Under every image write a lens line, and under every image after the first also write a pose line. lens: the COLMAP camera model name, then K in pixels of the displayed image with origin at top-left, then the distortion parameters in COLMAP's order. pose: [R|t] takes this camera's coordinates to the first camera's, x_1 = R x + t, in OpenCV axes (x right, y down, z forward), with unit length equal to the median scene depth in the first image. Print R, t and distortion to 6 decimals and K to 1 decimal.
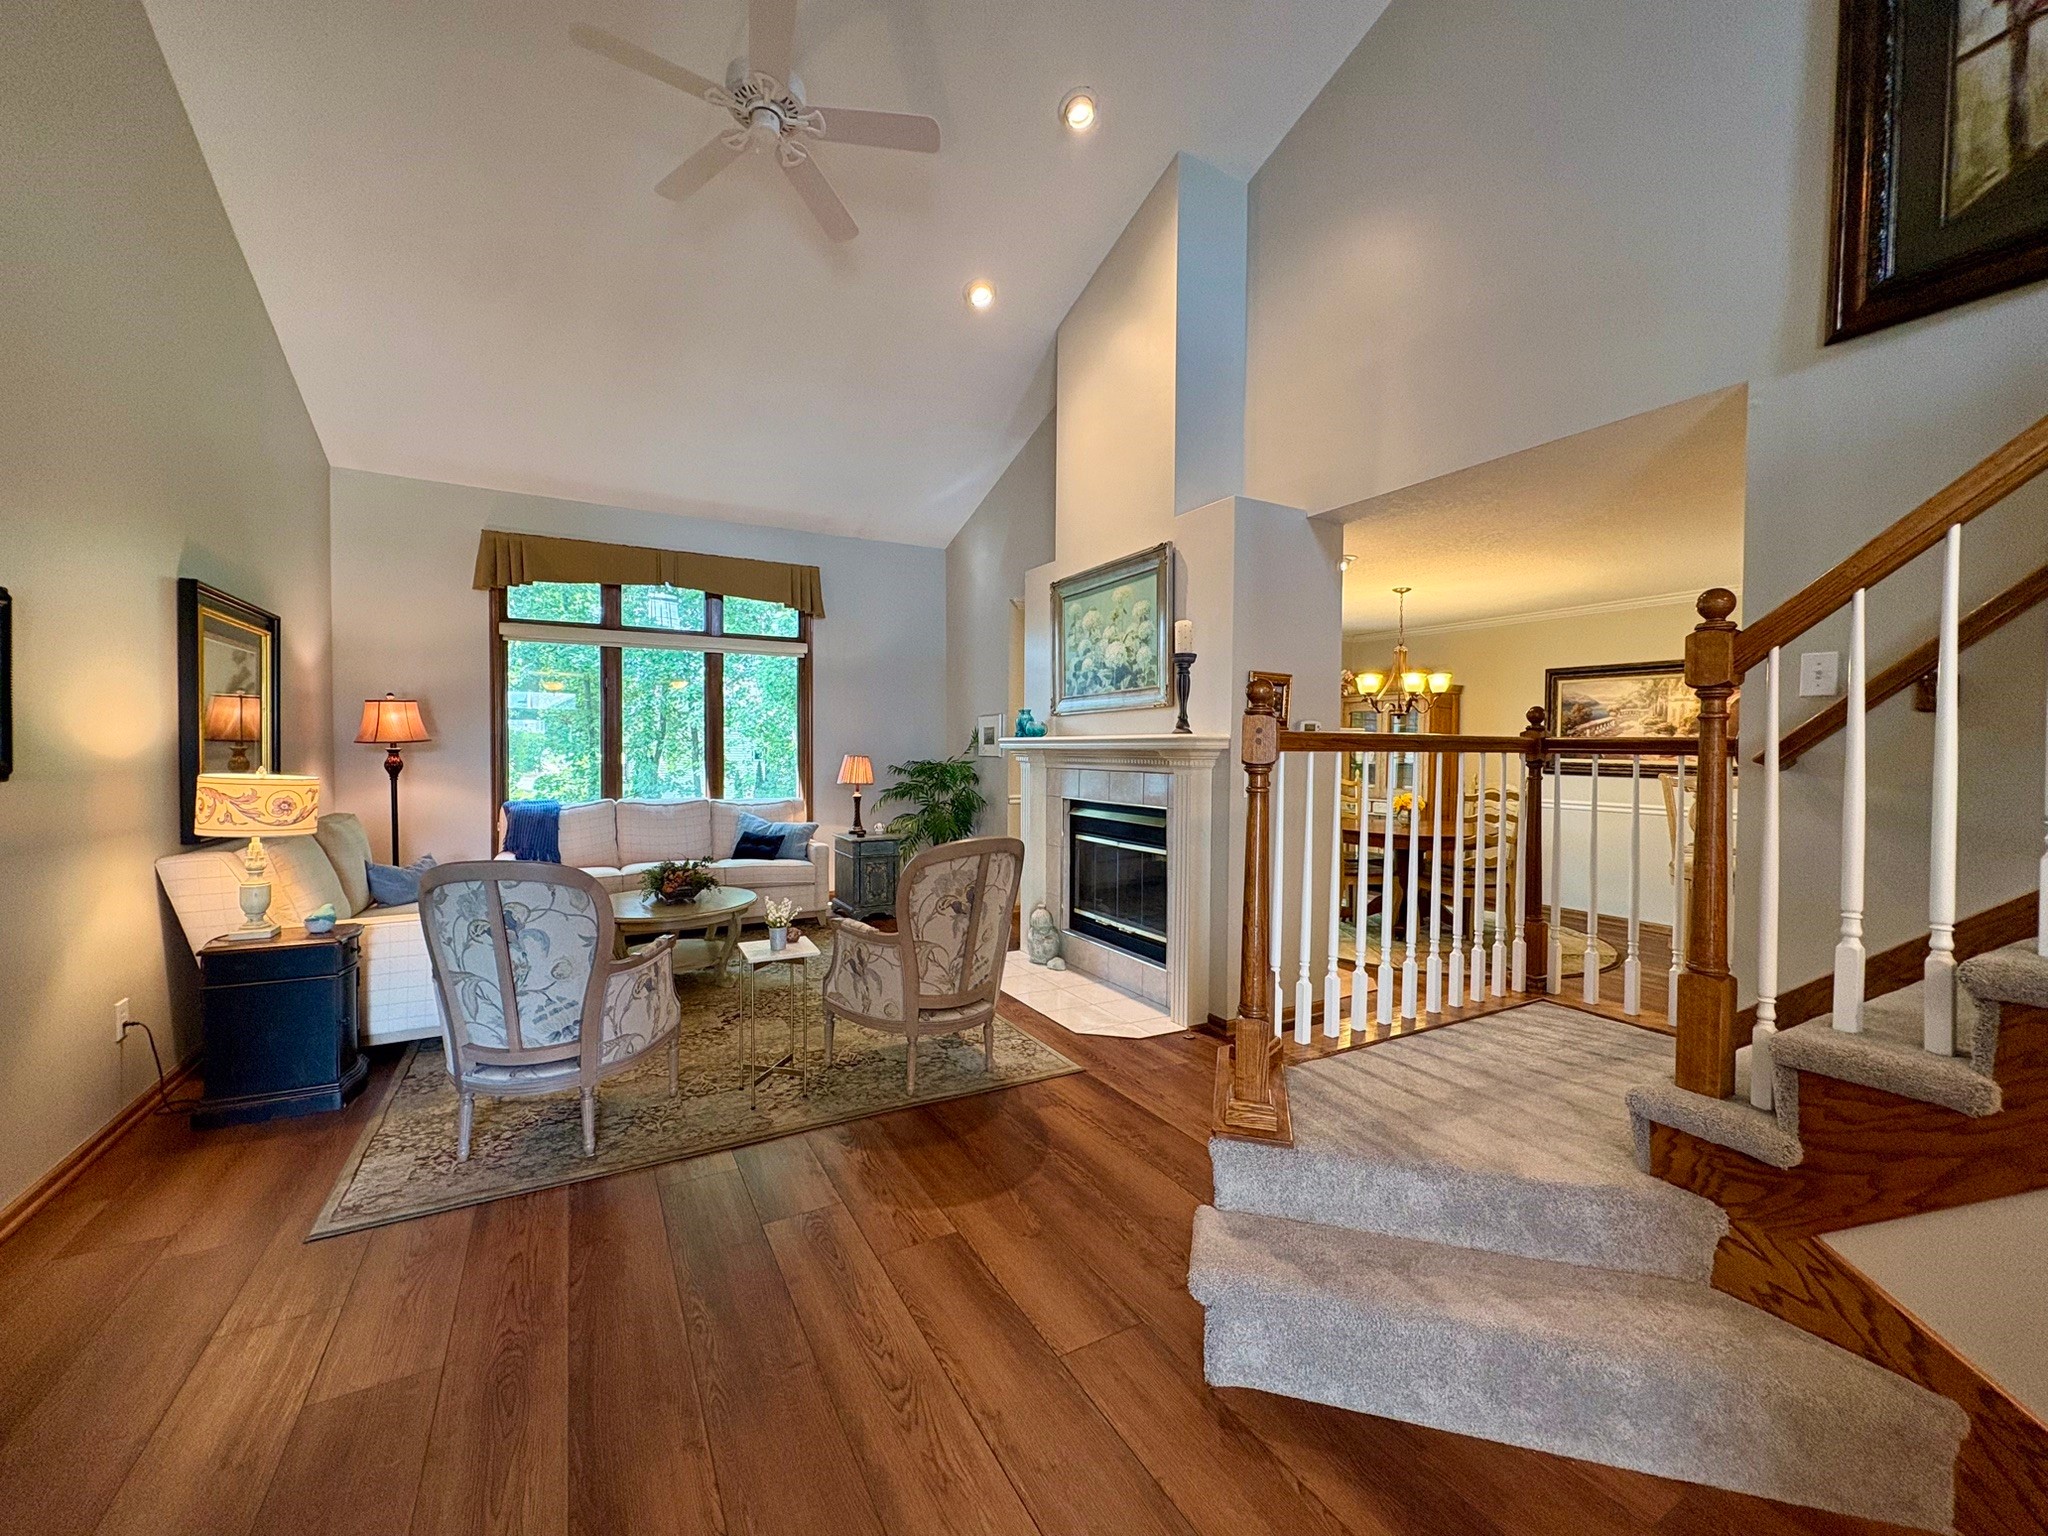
lens RADIAL K [[813.0, 0, 1018.4], [0, 813.0, 764.1], [0, 0, 1]] dist [0.001381, -0.000362]
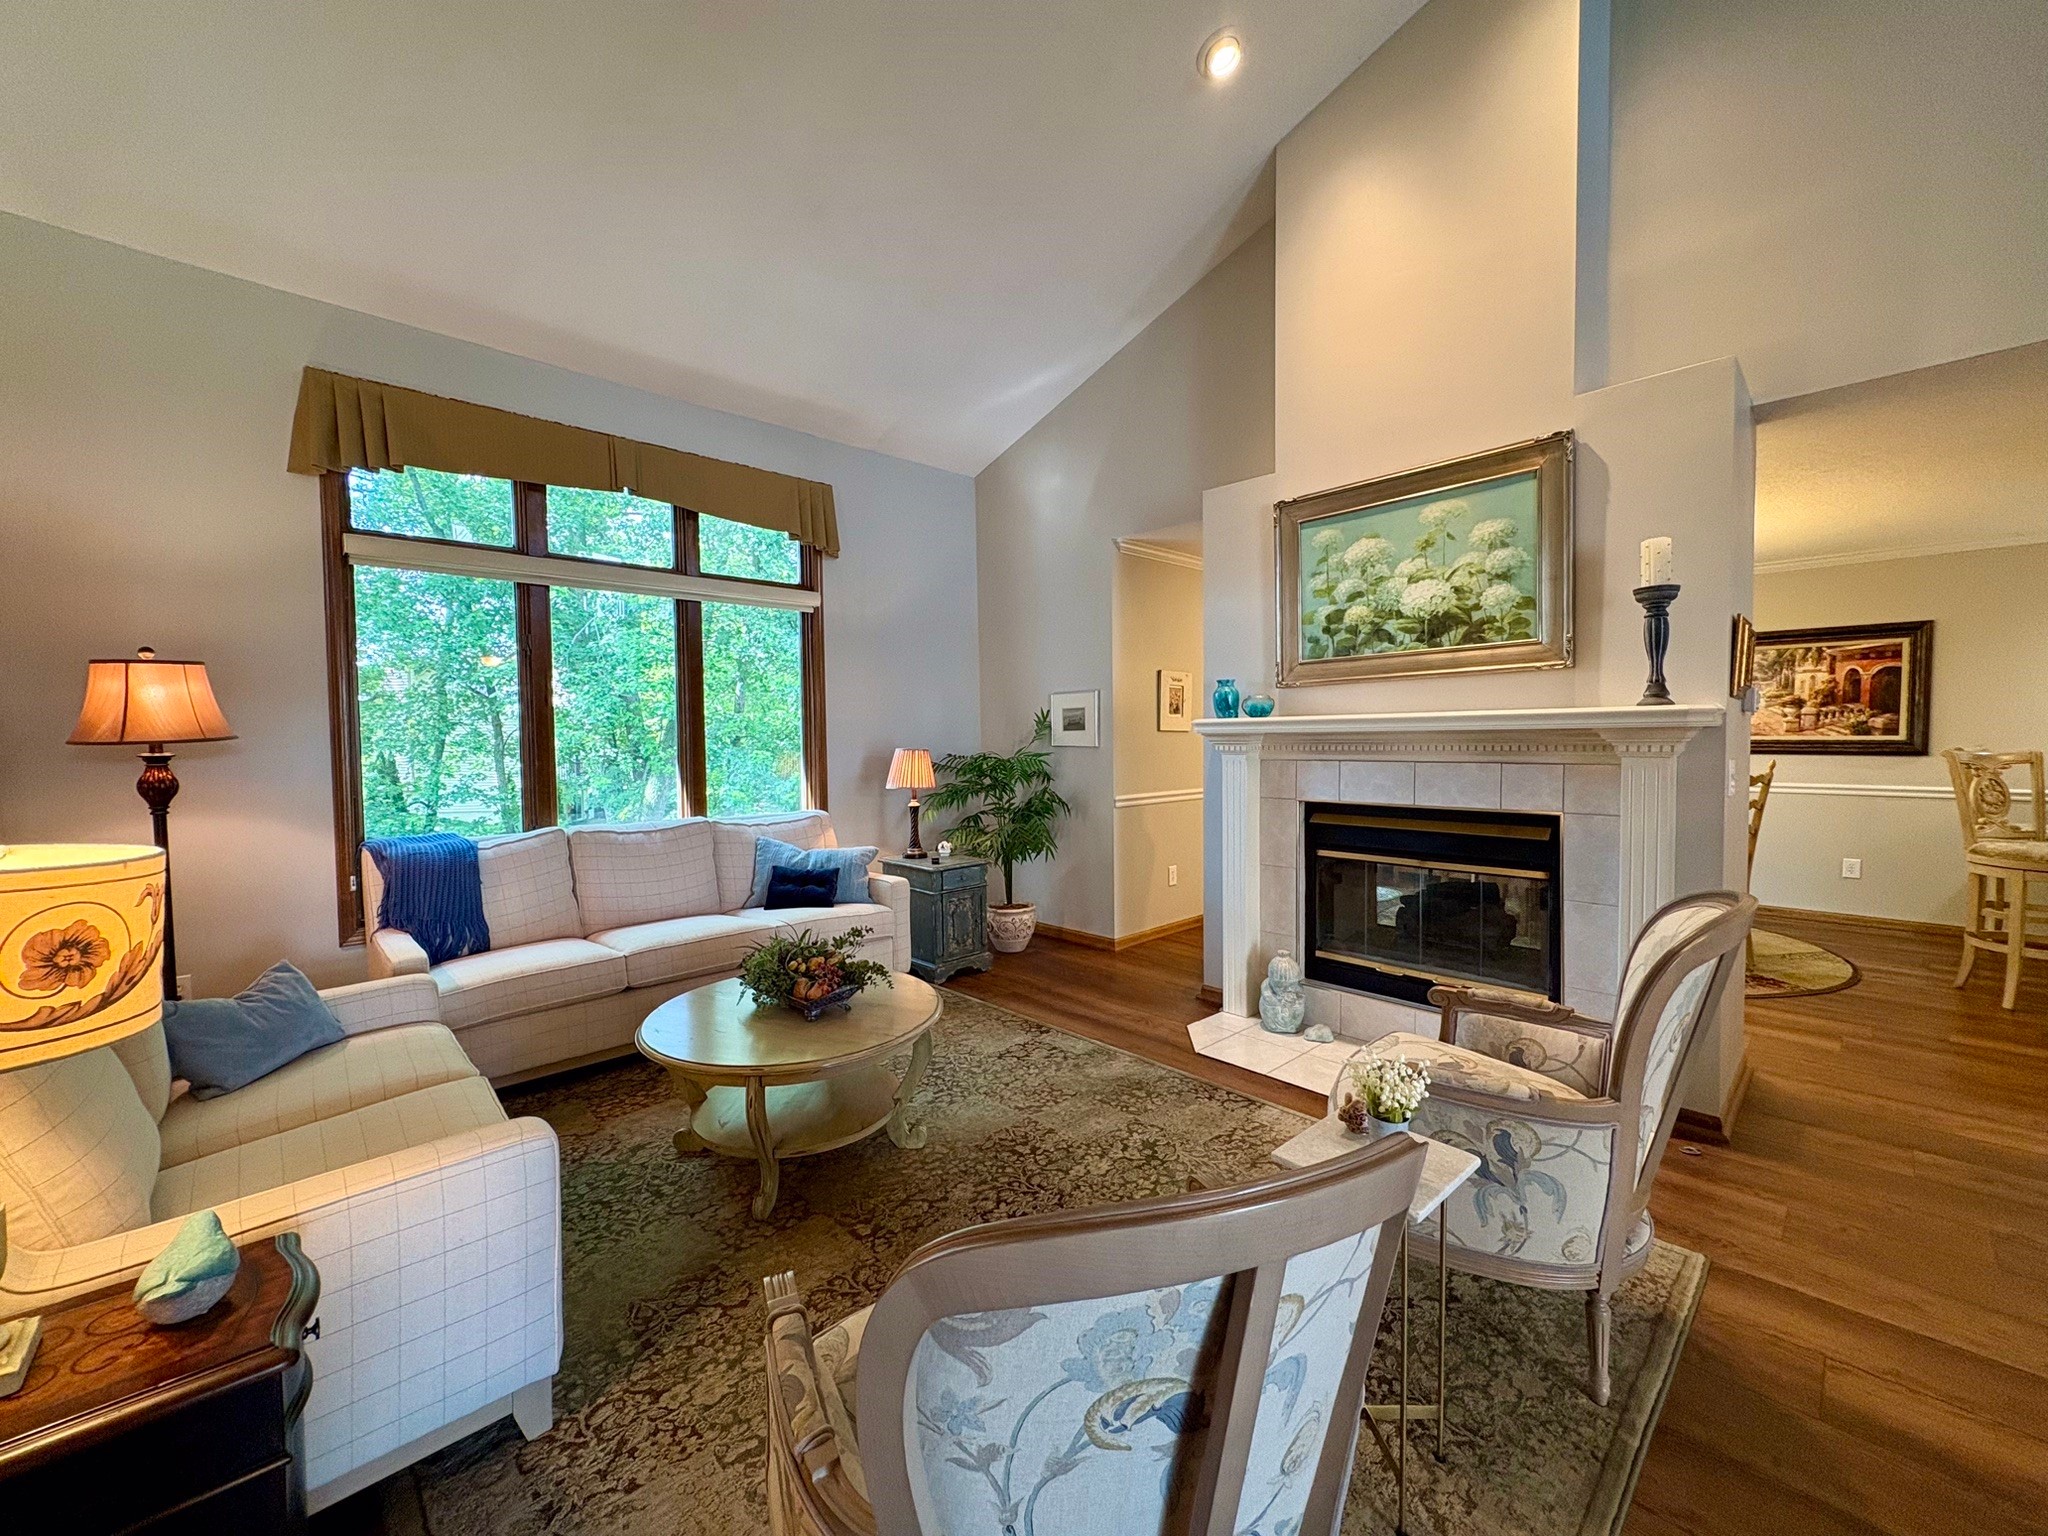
lens RADIAL K [[813.0, 0, 1019.0], [0, 813.0, 766.1], [0, 0, 1]] dist [0.001381, -0.000362]
pose [[0.966364, -0.027388, 0.255717, -0.332237], [0.023074, 0.999537, 0.019856, -0.008301], [-0.256142, -0.013287, 0.966548, 0.324169]]
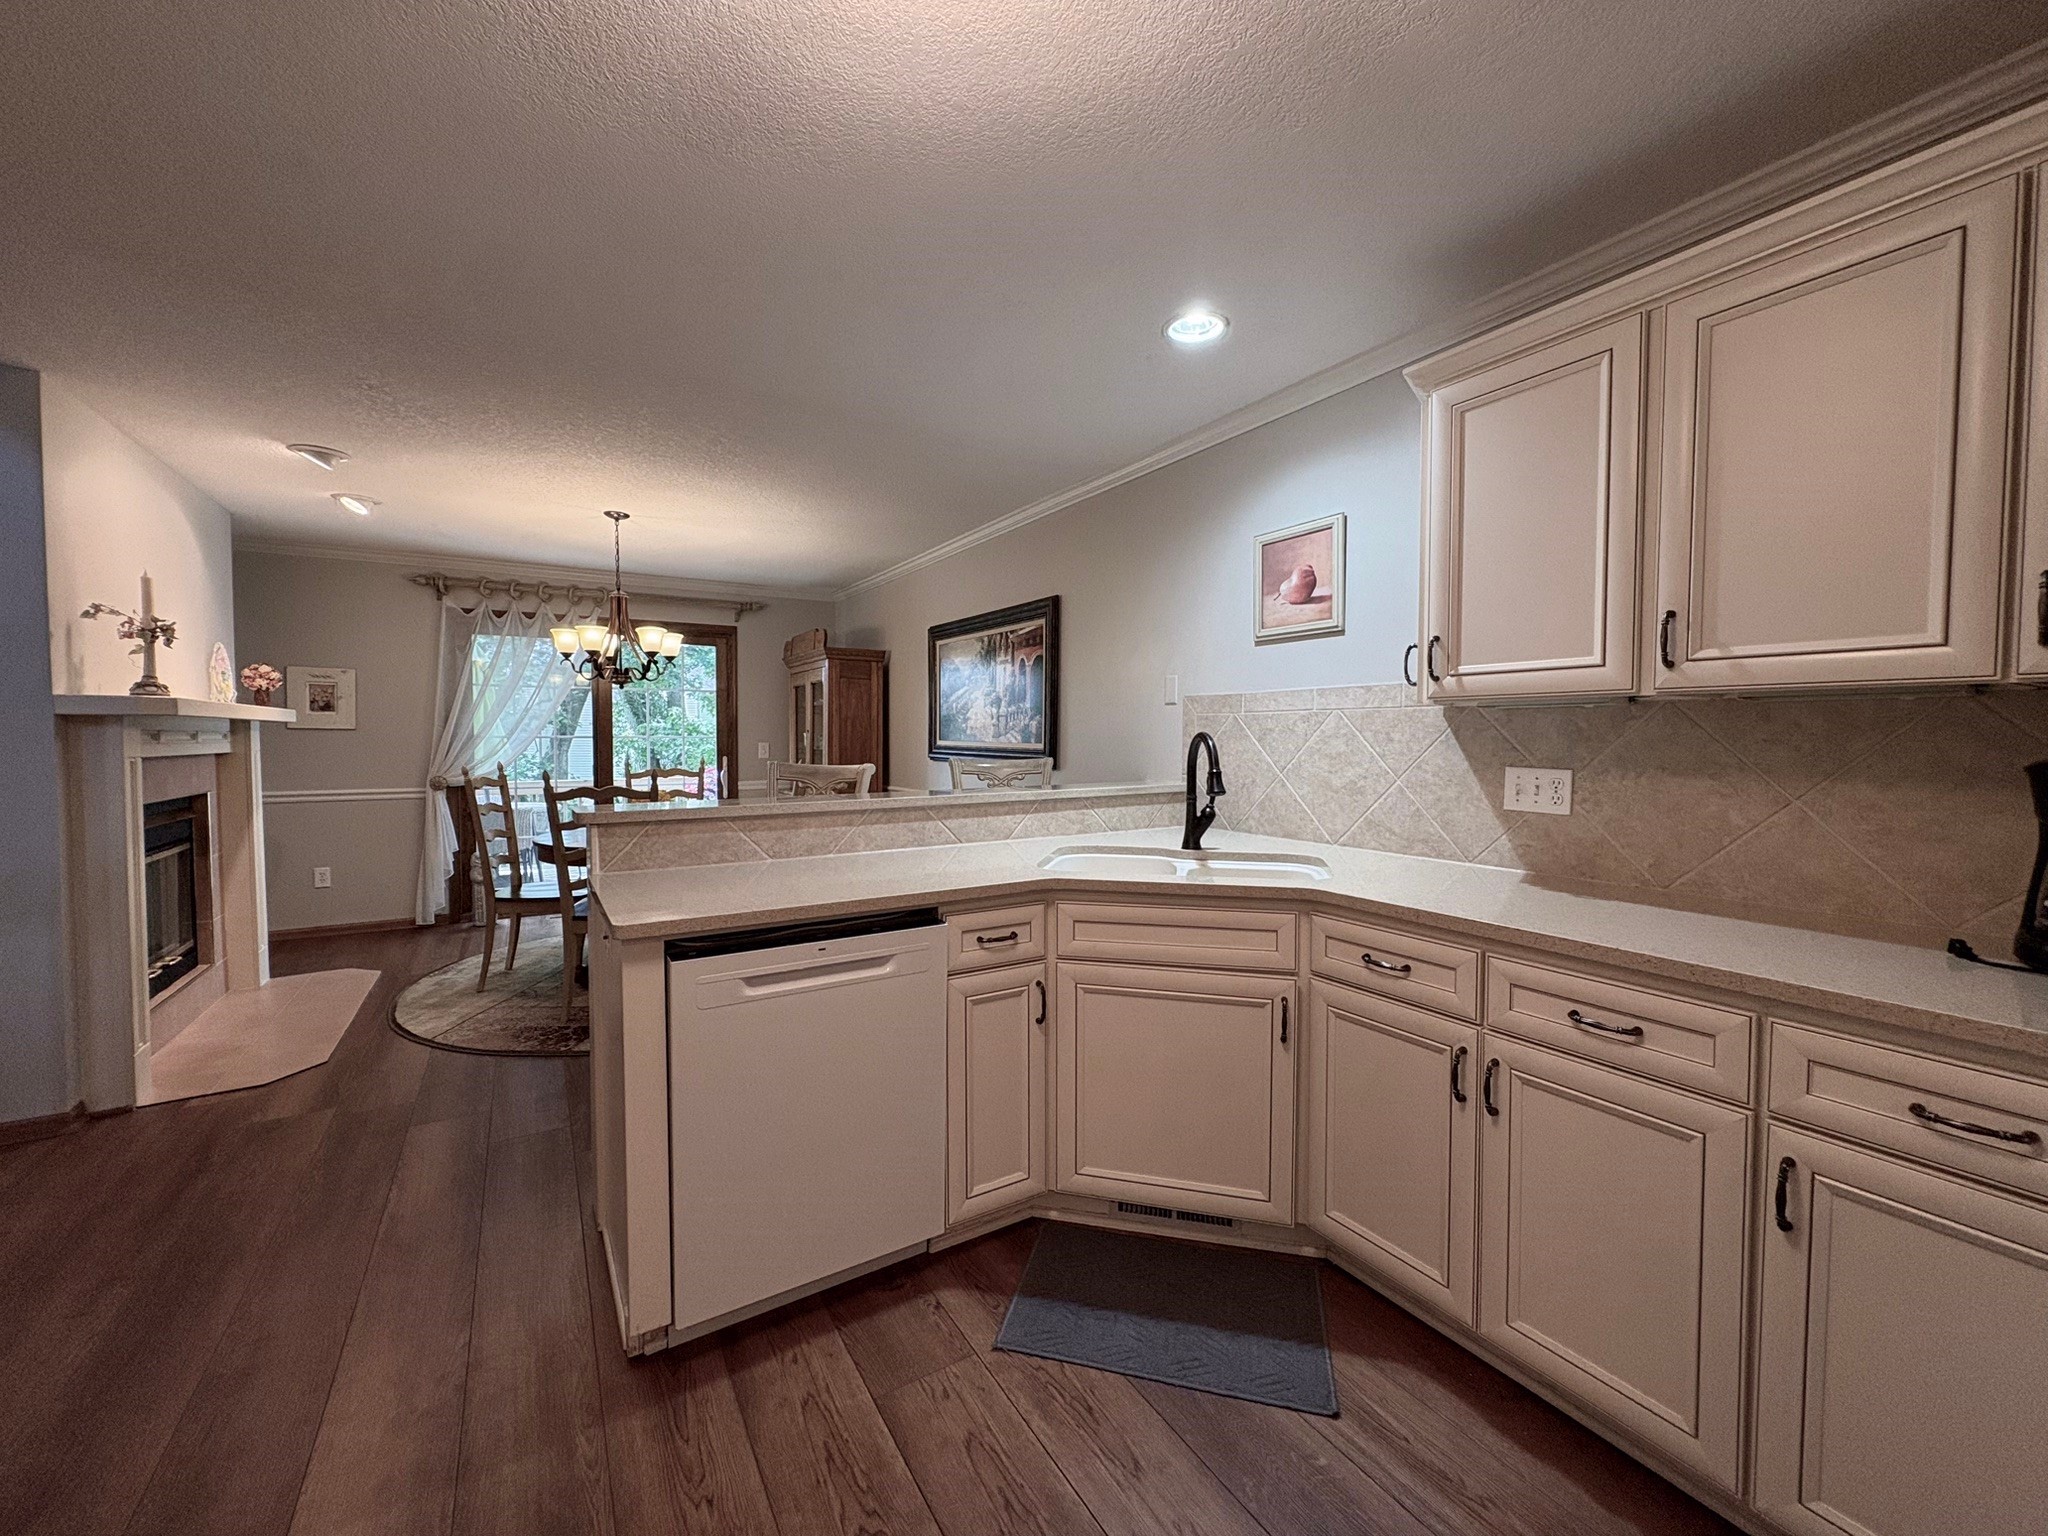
lens RADIAL K [[813.0, 0, 1017.6], [0, 813.0, 760.2], [0, 0, 1]] dist [0.001381, -0.000362]
pose [[0.999163, -0.008526, 0.040015, 0.813718], [0.008038, 0.999892, 0.012339, 0.004140], [-0.040116, -0.012007, 0.999123, 0.240371]]
